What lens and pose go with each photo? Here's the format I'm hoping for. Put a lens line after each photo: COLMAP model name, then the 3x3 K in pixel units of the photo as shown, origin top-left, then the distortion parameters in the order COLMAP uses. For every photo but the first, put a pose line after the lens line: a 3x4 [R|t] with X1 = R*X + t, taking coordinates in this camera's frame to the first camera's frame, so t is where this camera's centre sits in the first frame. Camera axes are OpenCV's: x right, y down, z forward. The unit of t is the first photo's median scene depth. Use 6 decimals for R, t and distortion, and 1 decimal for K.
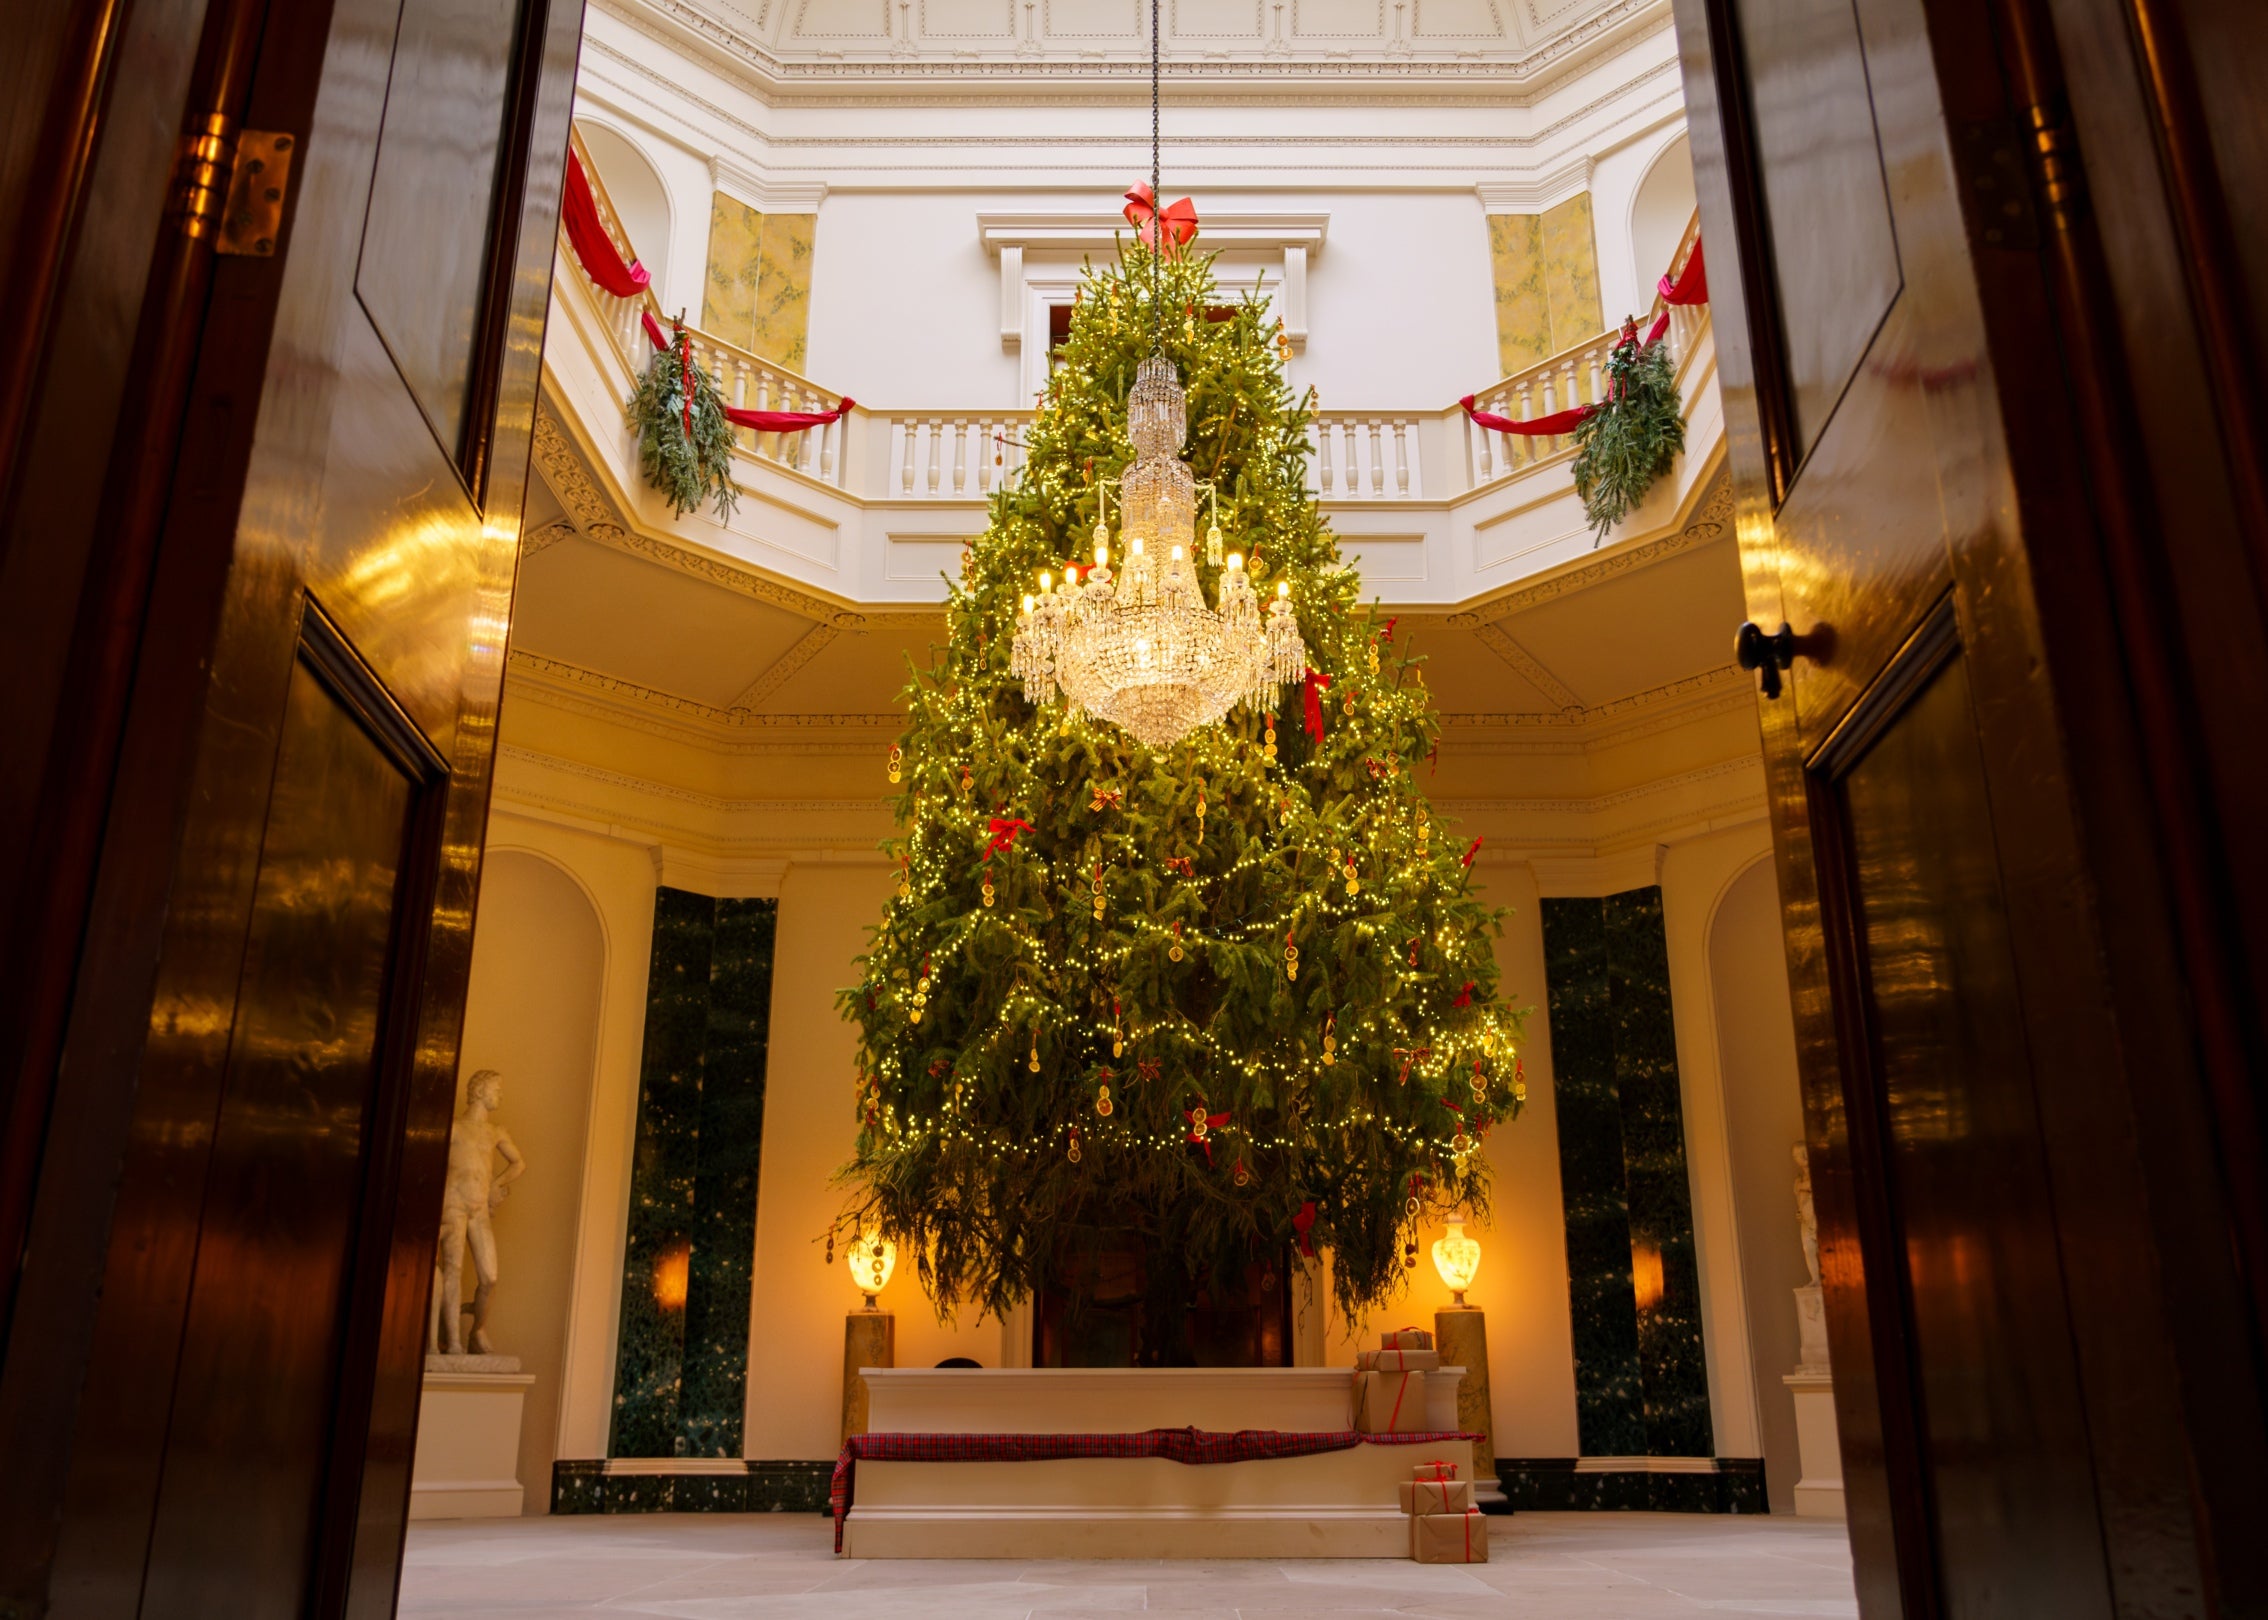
lens RADIAL K [[1797.4, 0, 1134.0], [0, 1797.4, 810.0], [0, 0, 1]] dist [0.119786, -0.080633]
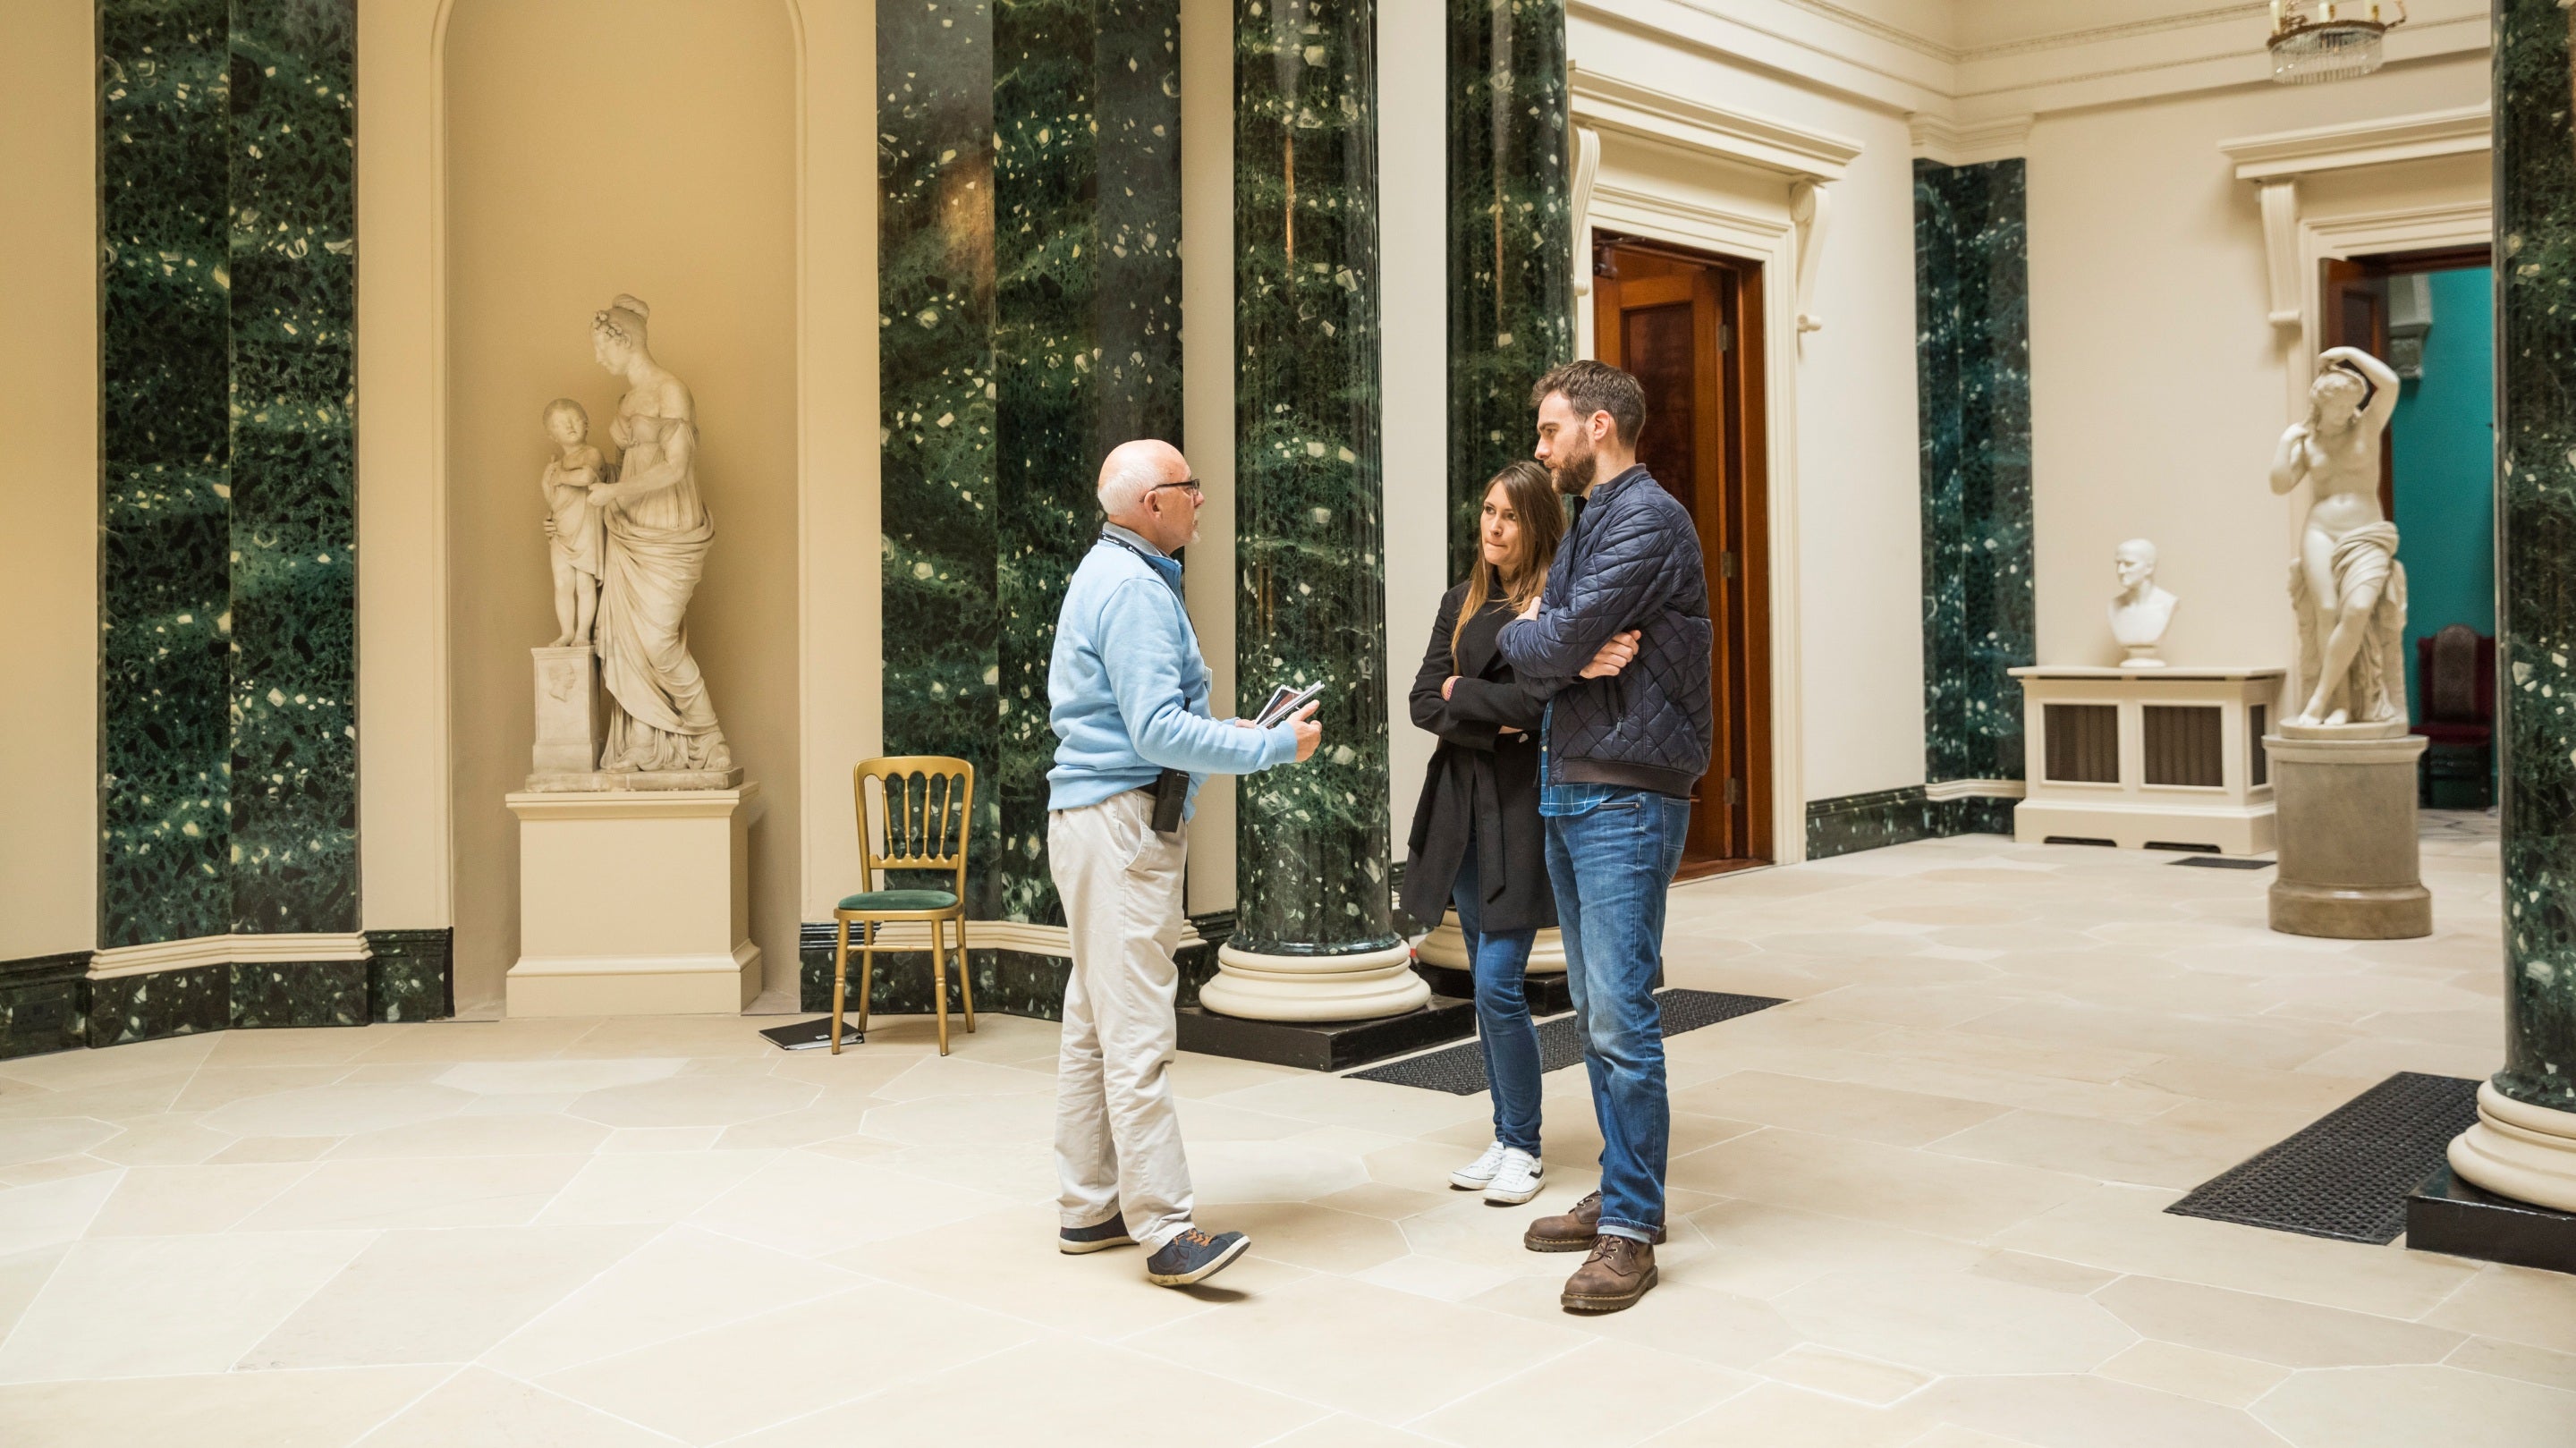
lens RADIAL K [[2367.8, 0, 1283.8], [0, 2367.8, 540.6], [0, 0, 1]] dist [-0.008110, 0.019353]
pose [[0.656270, 0.017637, 0.754320, -0.050548], [-0.237177, 0.953873, 0.184045, 0.031629], [-0.716280, -0.299691, 0.630182, 0.350487]]
